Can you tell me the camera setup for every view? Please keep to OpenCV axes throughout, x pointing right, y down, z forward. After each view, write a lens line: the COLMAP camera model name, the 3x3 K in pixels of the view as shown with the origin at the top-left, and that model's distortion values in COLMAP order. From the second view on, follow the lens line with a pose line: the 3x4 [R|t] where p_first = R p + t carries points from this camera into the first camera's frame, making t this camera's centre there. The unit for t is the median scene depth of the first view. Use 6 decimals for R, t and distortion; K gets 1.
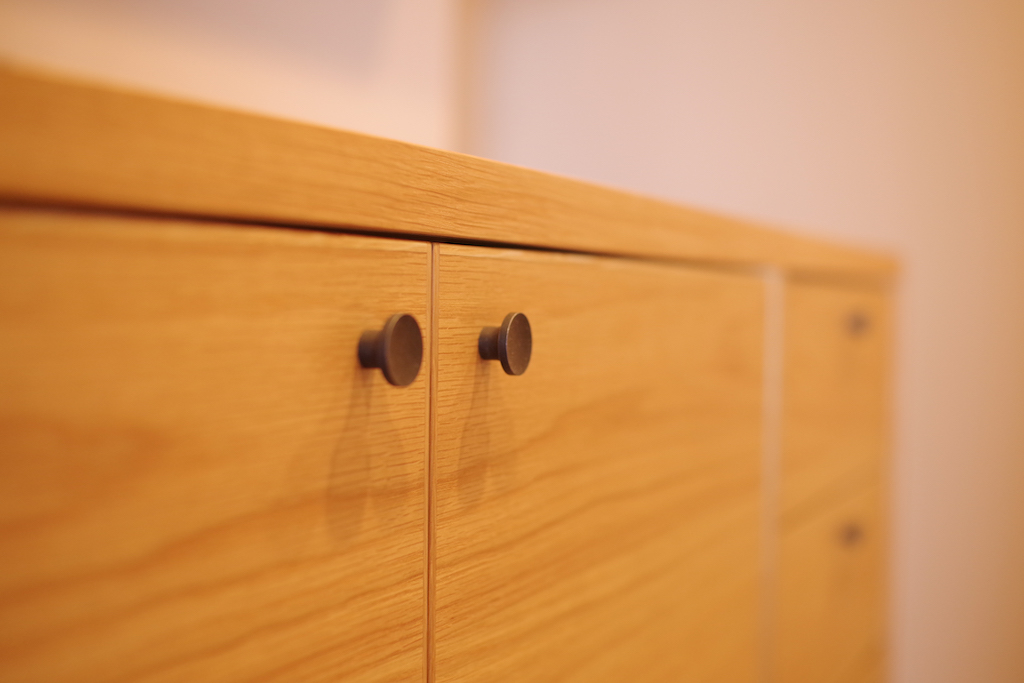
lens RADIAL K [[1374.7, 0, 511.5], [0, 1374.7, 341.0], [0, 0, 1]] dist [-0.013812, 0.000000]
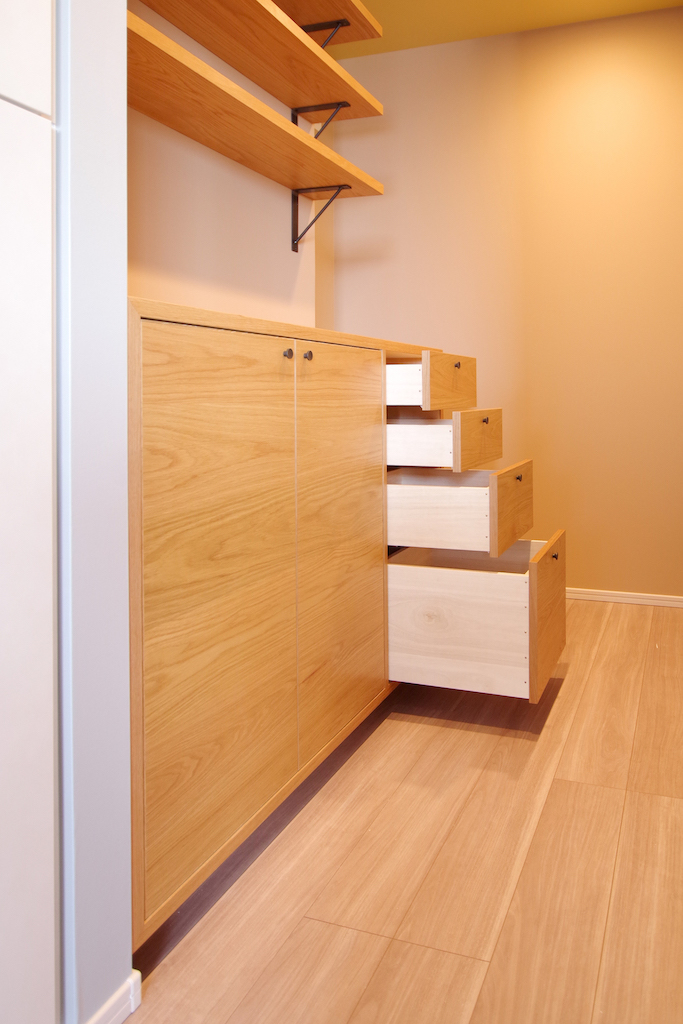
lens RADIAL K [[715.7, 0, 458.0], [0, 715.7, 400.2], [0, 0, 1]] dist [-0.003025, -0.001687]
pose [[0.994188, -0.002588, 0.107625, 0.335835], [0.003855, 0.999926, -0.011567, 0.256667], [-0.107587, 0.011915, 0.994124, -2.409816]]
